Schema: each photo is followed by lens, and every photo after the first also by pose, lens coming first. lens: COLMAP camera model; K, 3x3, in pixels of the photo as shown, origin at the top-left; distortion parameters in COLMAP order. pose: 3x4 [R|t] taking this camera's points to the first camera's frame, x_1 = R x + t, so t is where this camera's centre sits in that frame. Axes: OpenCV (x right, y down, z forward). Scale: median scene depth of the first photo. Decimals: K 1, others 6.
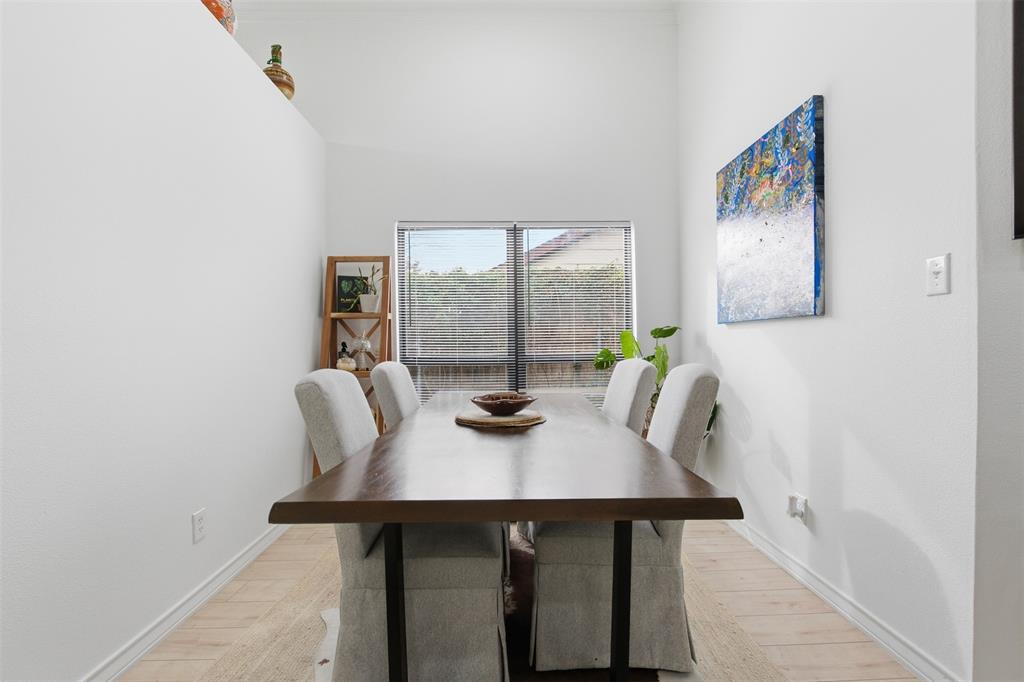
lens RADIAL K [[477.3, 0, 512.3], [0, 477.3, 349.2], [0, 0, 1]] dist [0.002061, 0.000991]
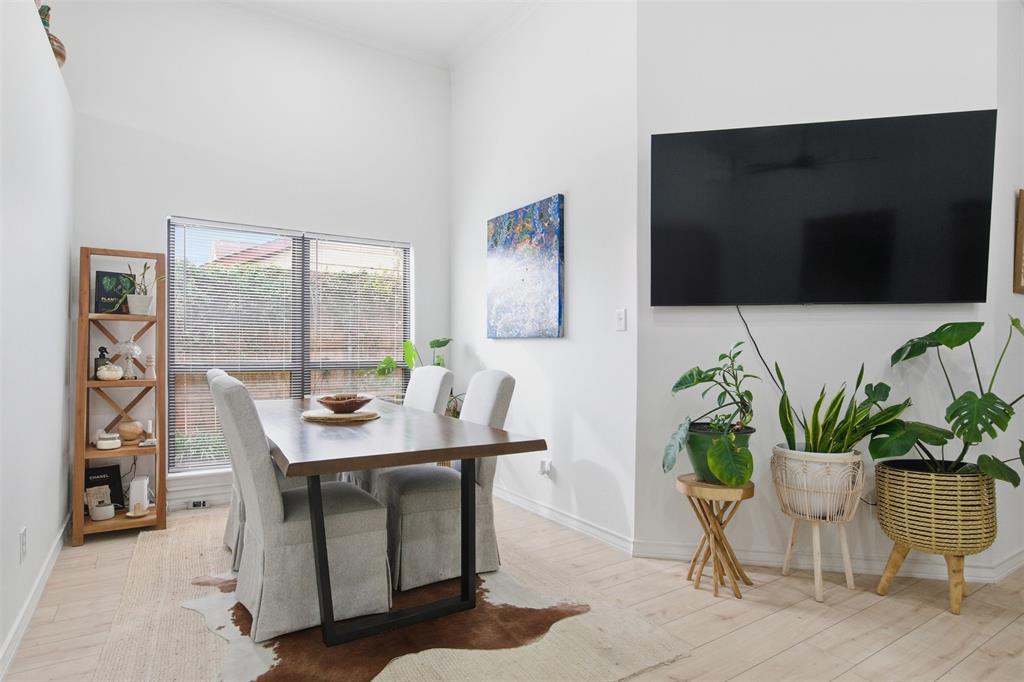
lens RADIAL K [[543.1, 0, 510.5], [0, 543.1, 346.1], [0, 0, 1]] dist [-0.010922, 0.001842]
pose [[0.854810, 0.017612, 0.518642, -0.349853], [-0.009097, 0.999779, -0.018957, -0.007196], [-0.518861, 0.011487, 0.854781, -0.354321]]
